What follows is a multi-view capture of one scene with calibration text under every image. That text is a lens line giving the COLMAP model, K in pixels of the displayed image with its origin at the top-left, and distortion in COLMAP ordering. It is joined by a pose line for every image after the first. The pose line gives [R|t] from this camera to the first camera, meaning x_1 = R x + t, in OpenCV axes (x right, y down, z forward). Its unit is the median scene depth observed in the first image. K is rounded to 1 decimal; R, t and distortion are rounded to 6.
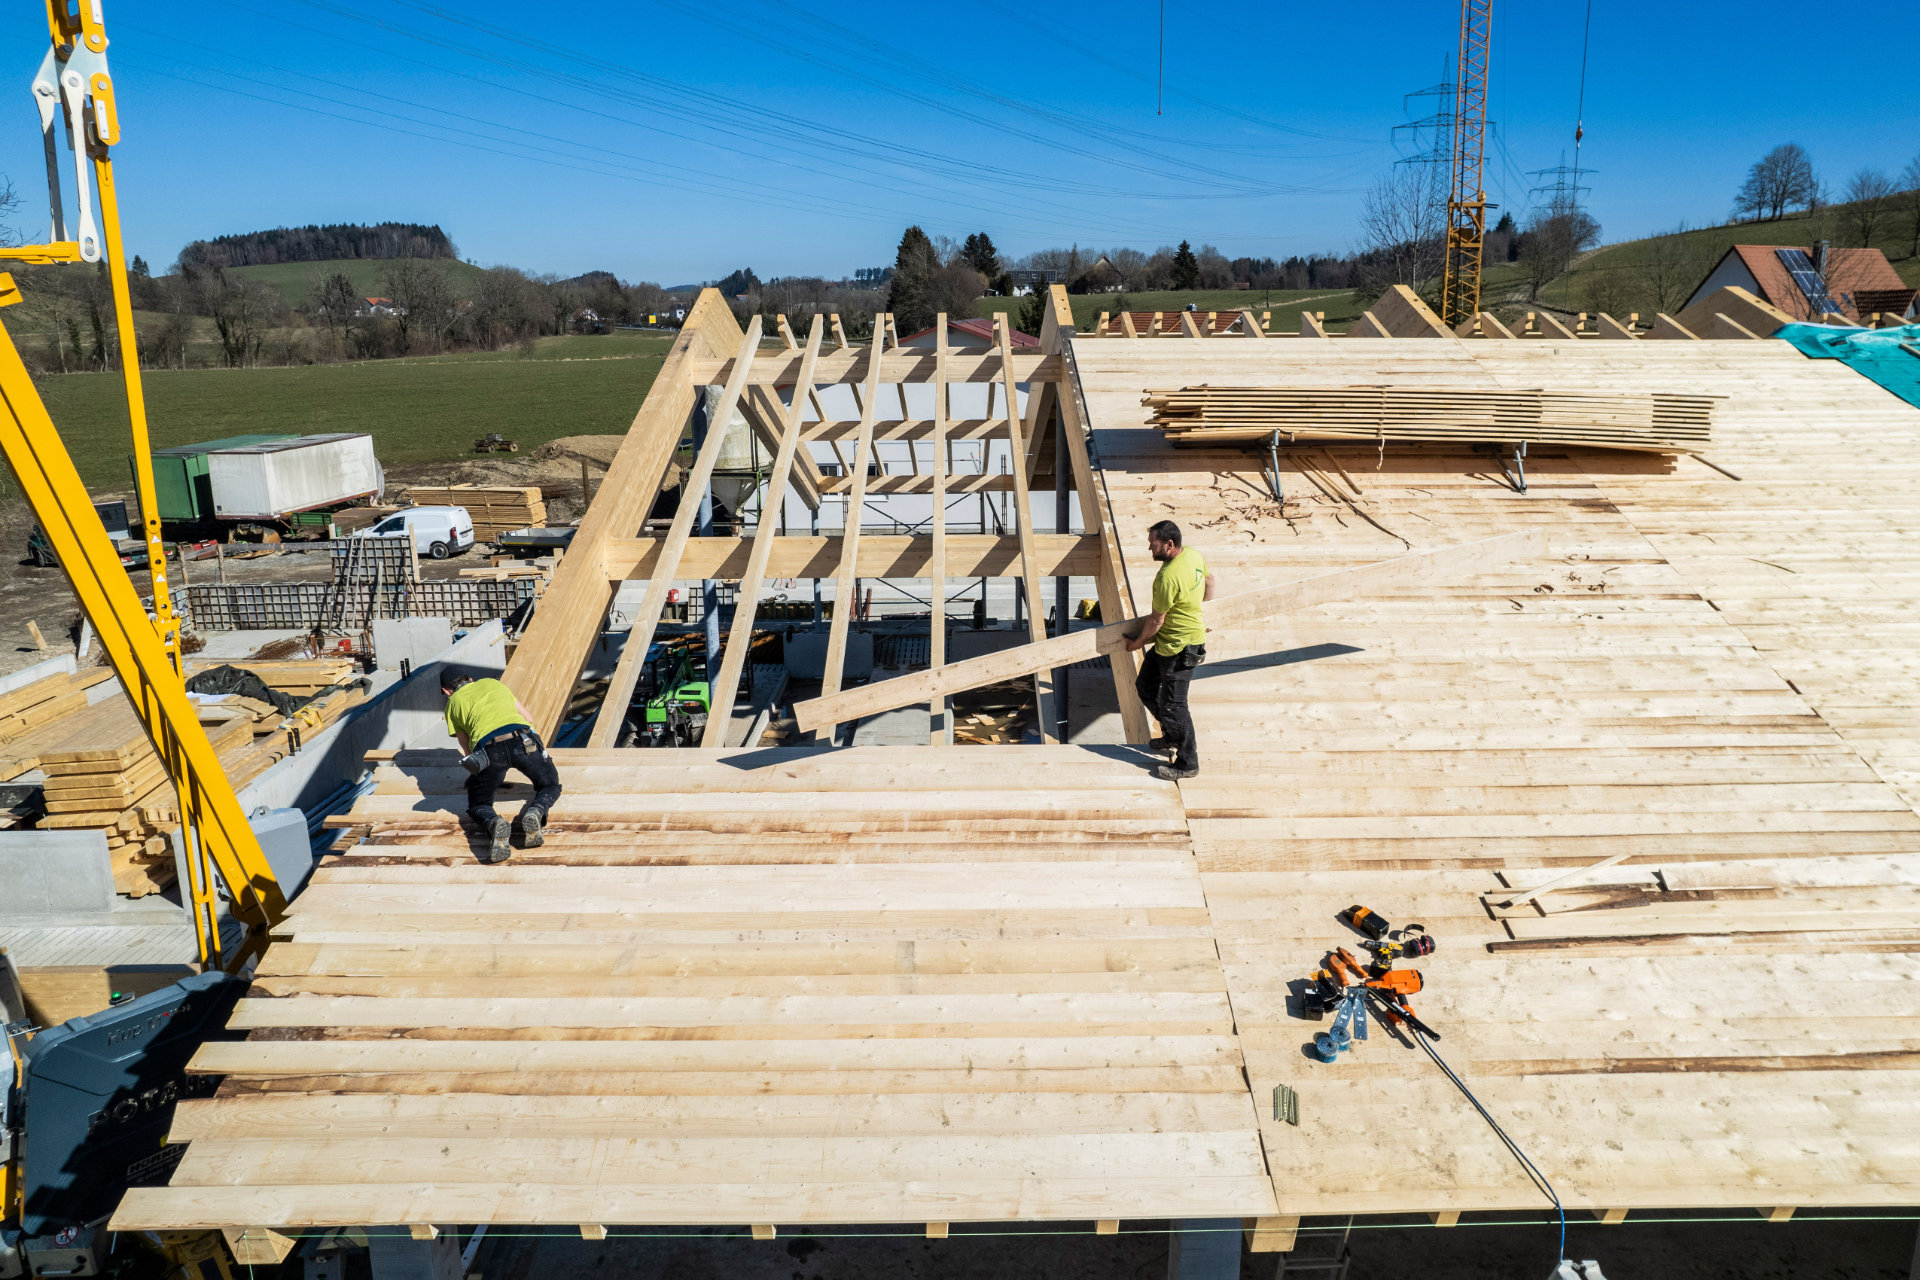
lens RADIAL K [[1322.8, 0, 960.0], [0, 1322.8, 640.0], [0, 0, 1]] dist [-0.095790, 0.083426]
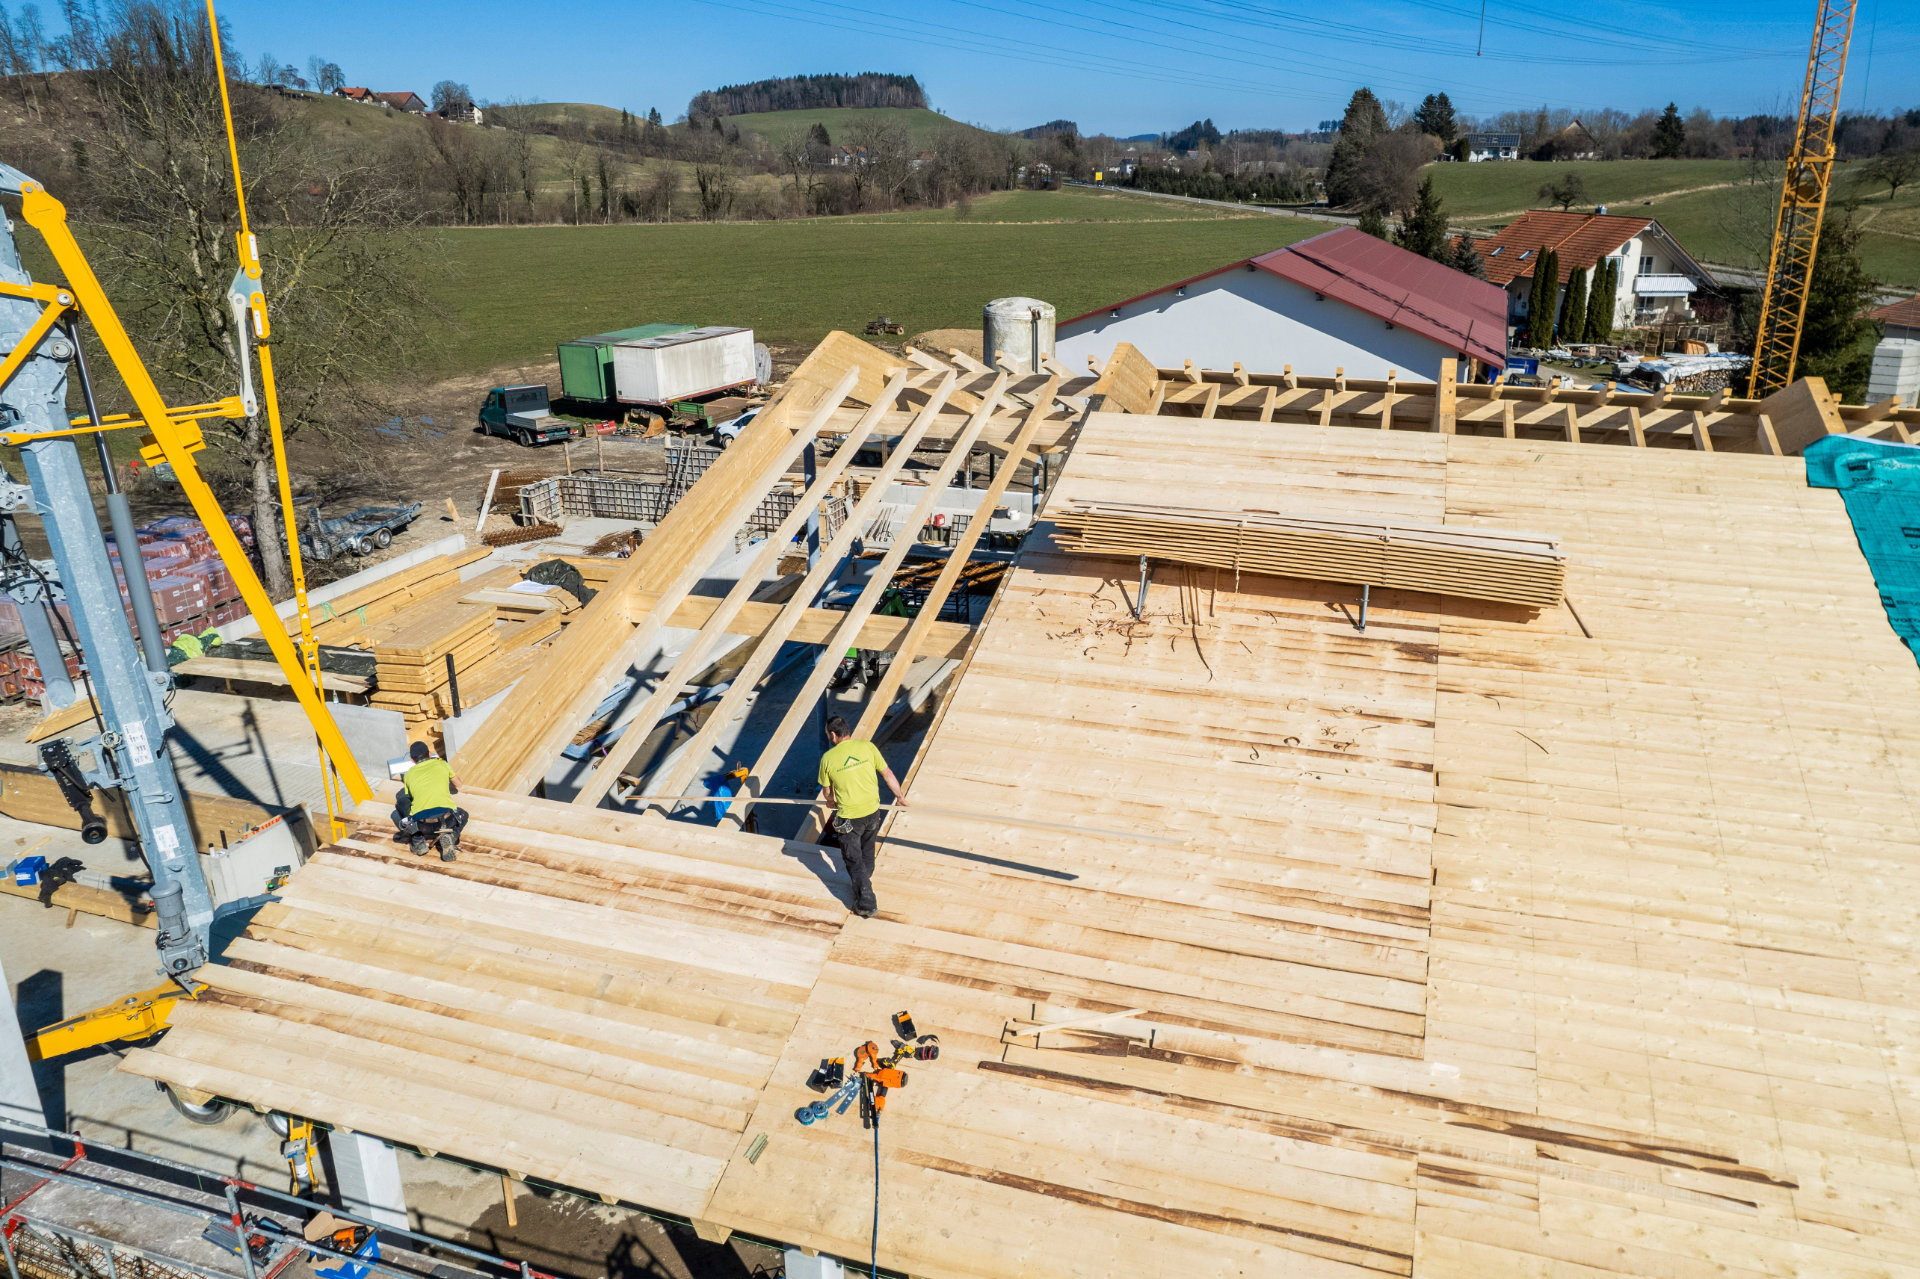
lens RADIAL K [[1268.5, 0, 960.0], [0, 1268.5, 639.5], [0, 0, 1]] dist [-0.057277, -0.000788]
pose [[0.952801, 0.110456, -0.282789, 0.410011], [-0.081370, 0.990298, 0.112647, -0.198380], [0.292488, -0.084320, 0.952544, -0.119412]]
